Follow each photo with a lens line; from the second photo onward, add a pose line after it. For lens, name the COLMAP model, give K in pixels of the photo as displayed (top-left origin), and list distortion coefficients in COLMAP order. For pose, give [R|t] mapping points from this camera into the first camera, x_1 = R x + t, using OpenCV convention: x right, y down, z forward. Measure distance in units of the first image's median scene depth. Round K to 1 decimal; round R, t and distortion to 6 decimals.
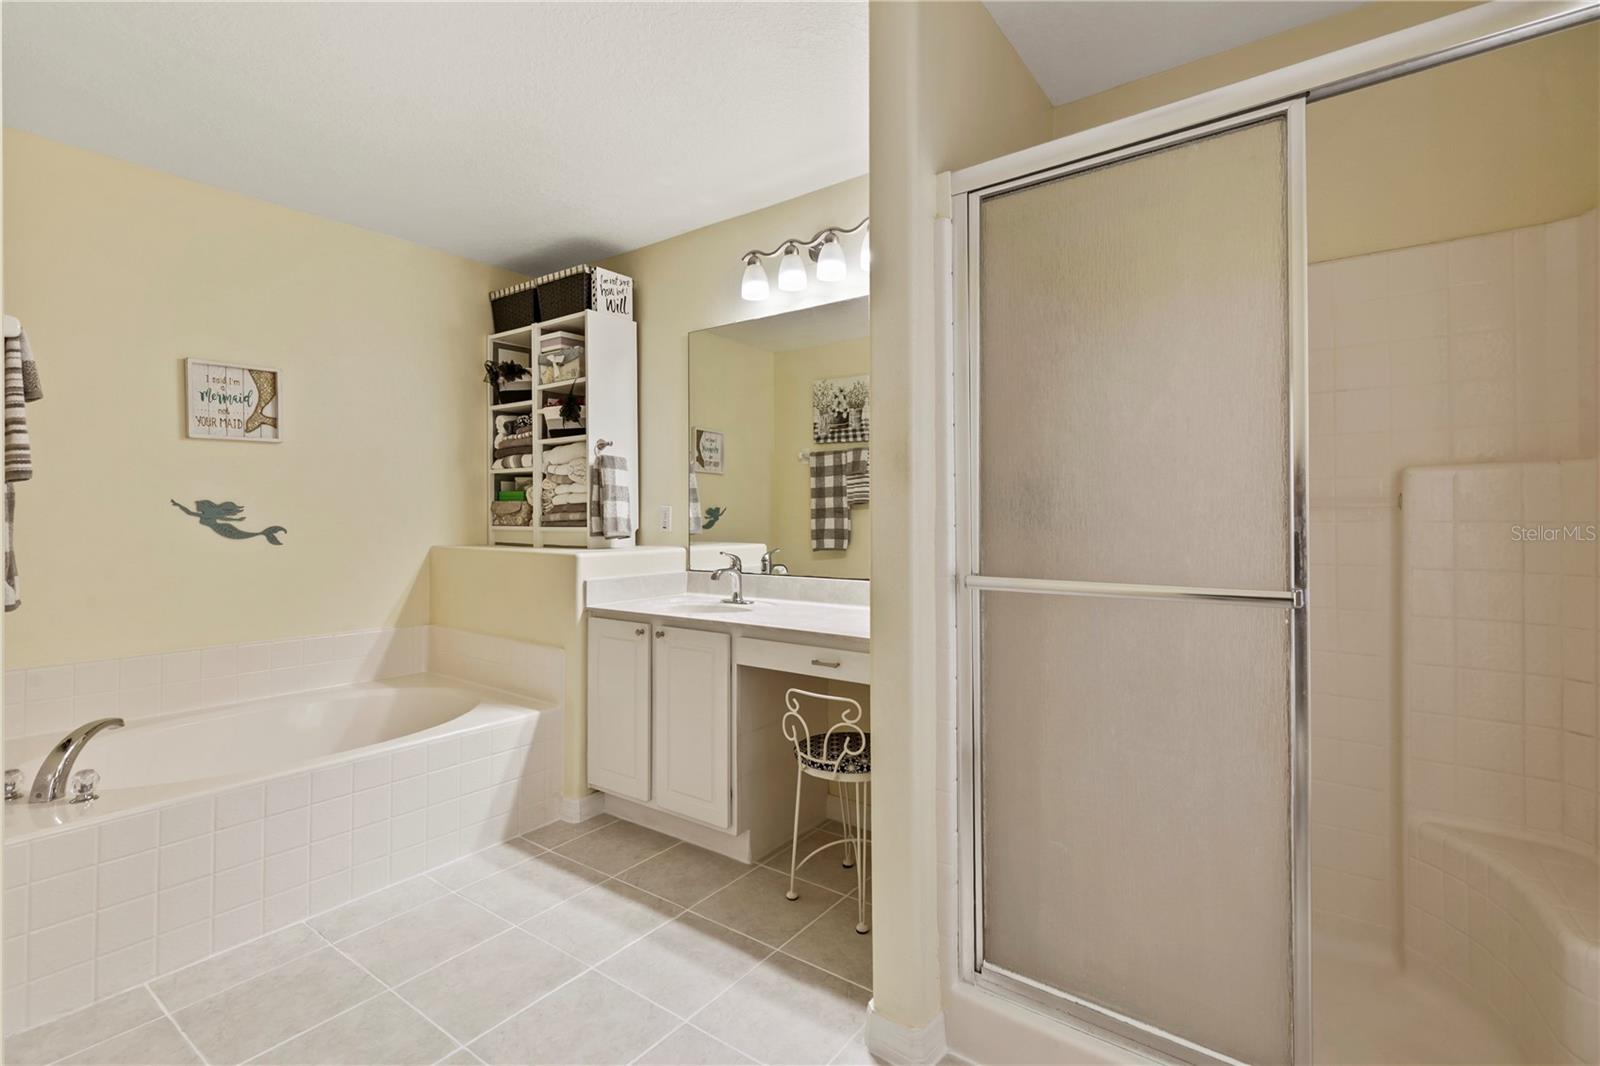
lens RADIAL K [[719.6, 0, 805.0], [0, 719.6, 514.3], [0, 0, 1]] dist [0.012391, -0.004596]
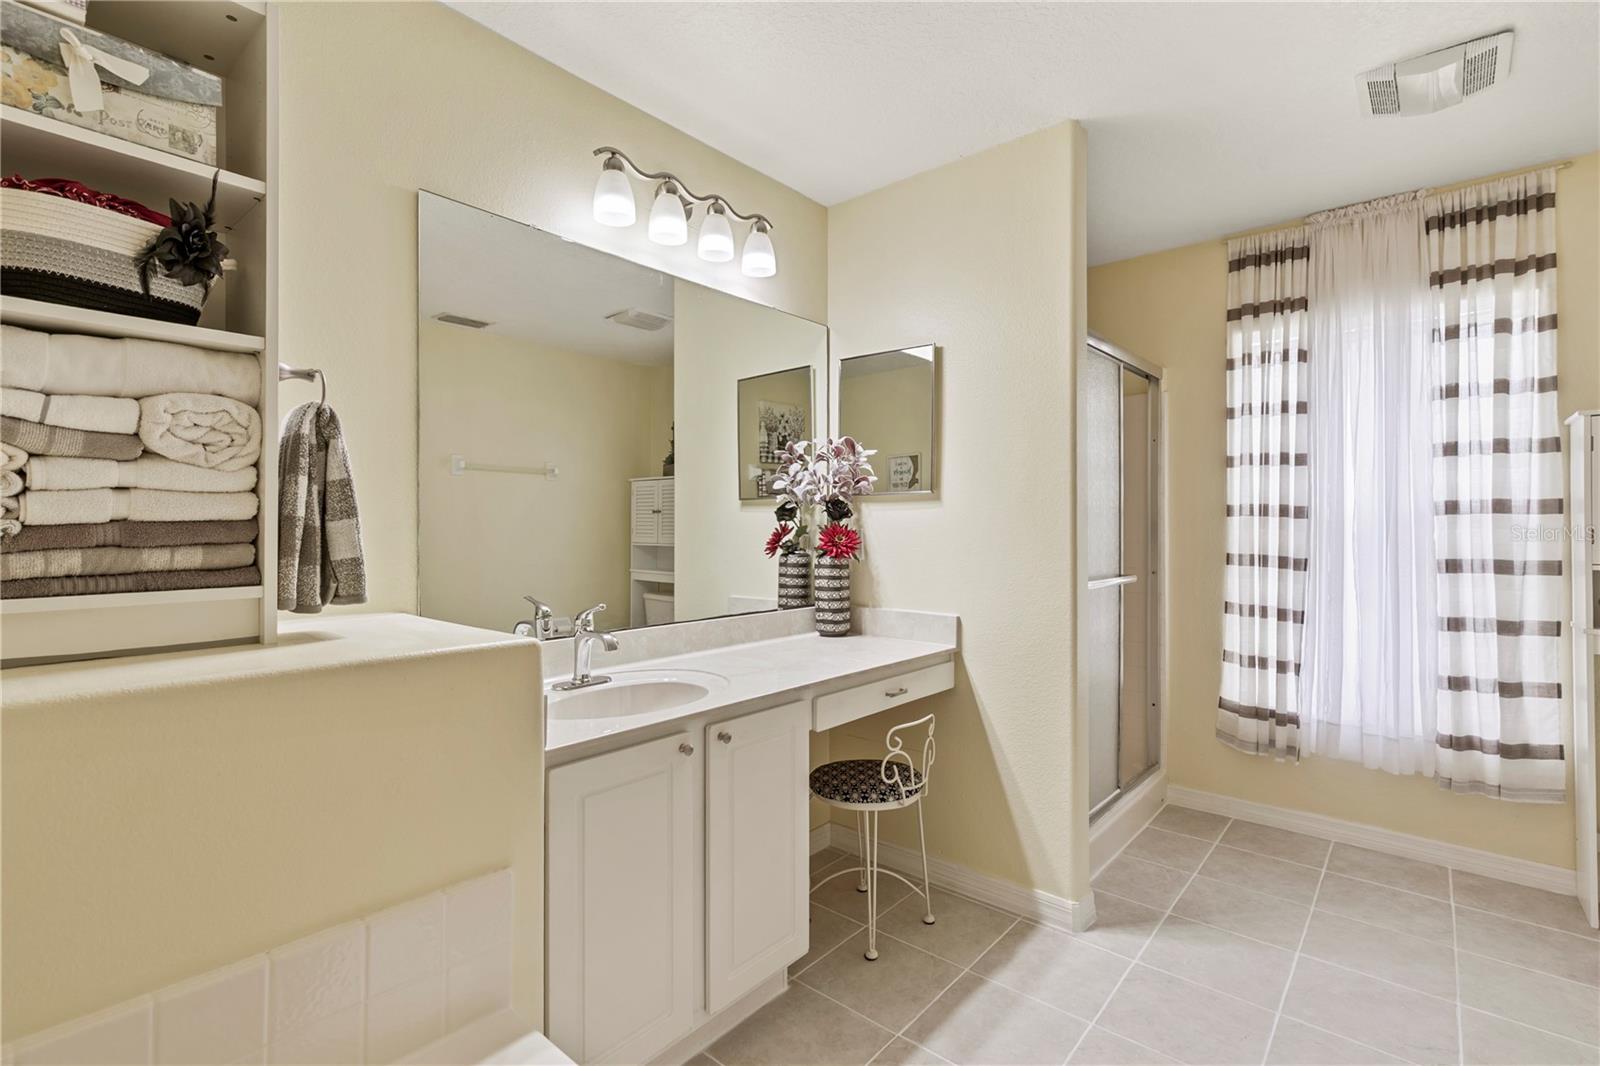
lens RADIAL K [[719.6, 0, 803.5], [0, 719.6, 531.9], [0, 0, 1]] dist [0.012391, -0.004596]
pose [[0.086844, 0.000797, 0.996222, -0.736744], [-0.004788, 0.999988, -0.000383, -0.012725], [-0.996210, -0.004737, 0.086847, 0.778461]]
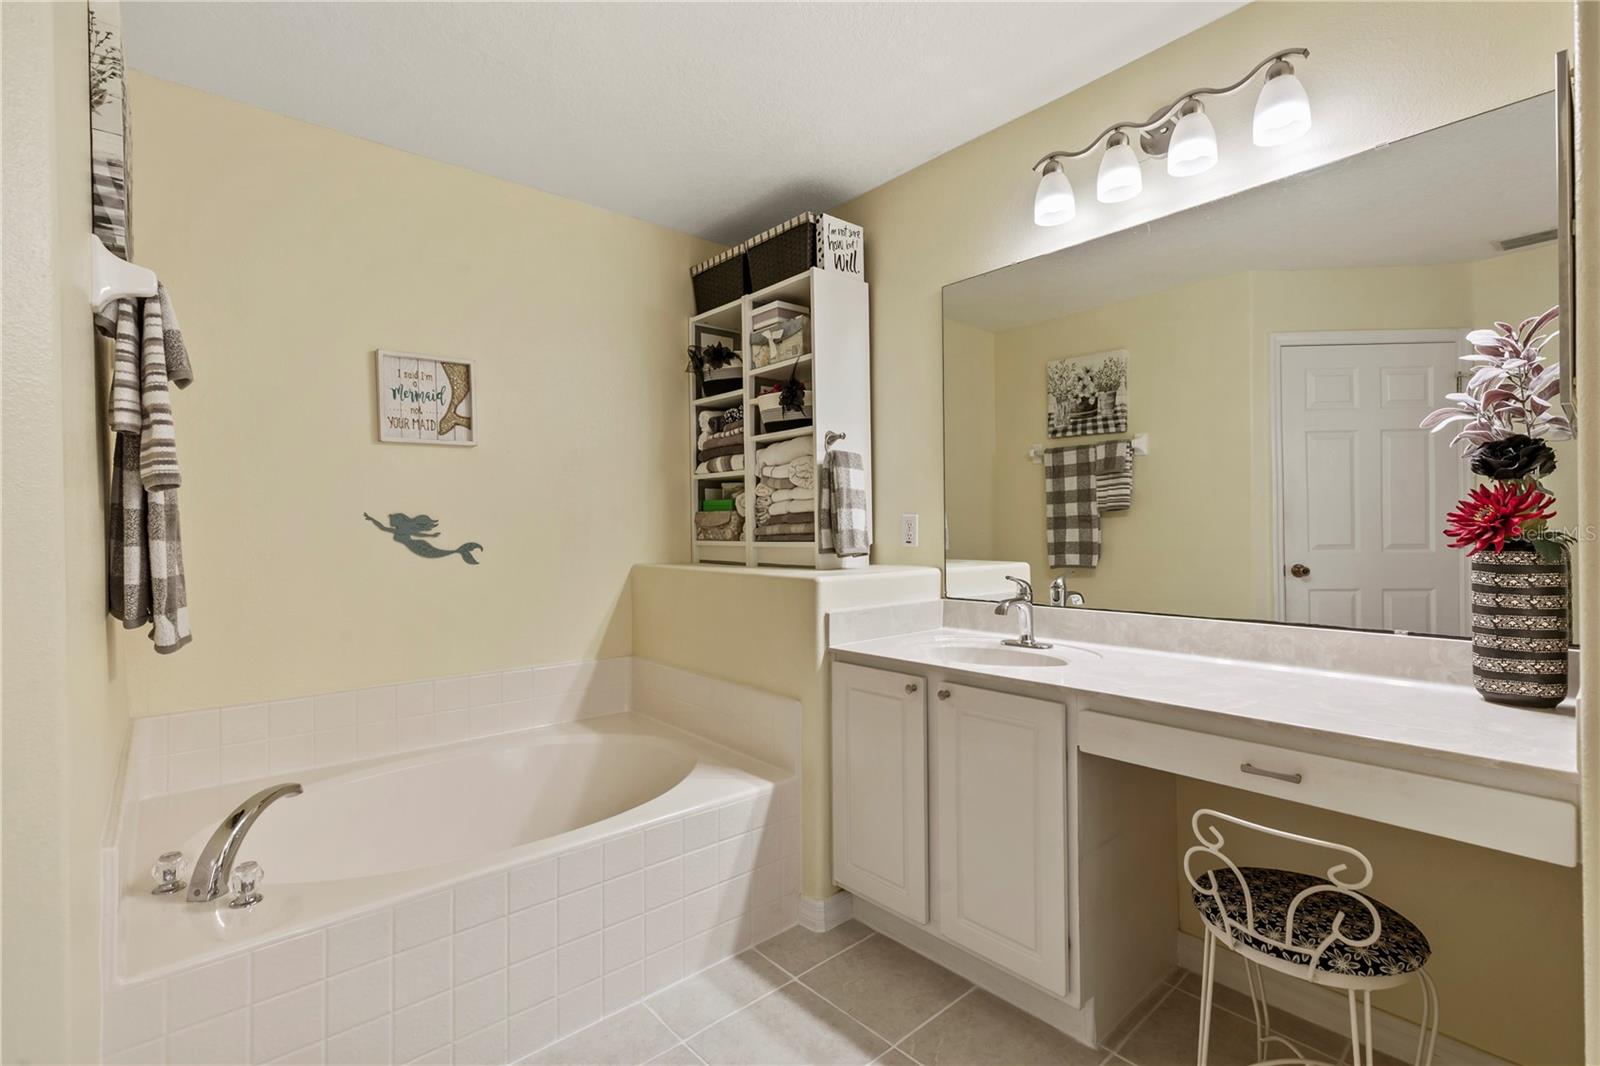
lens RADIAL K [[719.6, 0, 801.7], [0, 719.6, 532.1], [0, 0, 1]] dist [0.012391, -0.004596]
pose [[0.976314, -0.007185, -0.216239, -0.163604], [0.009037, 0.999930, 0.007580, 0.000764], [0.216170, -0.009354, 0.976311, 0.249855]]
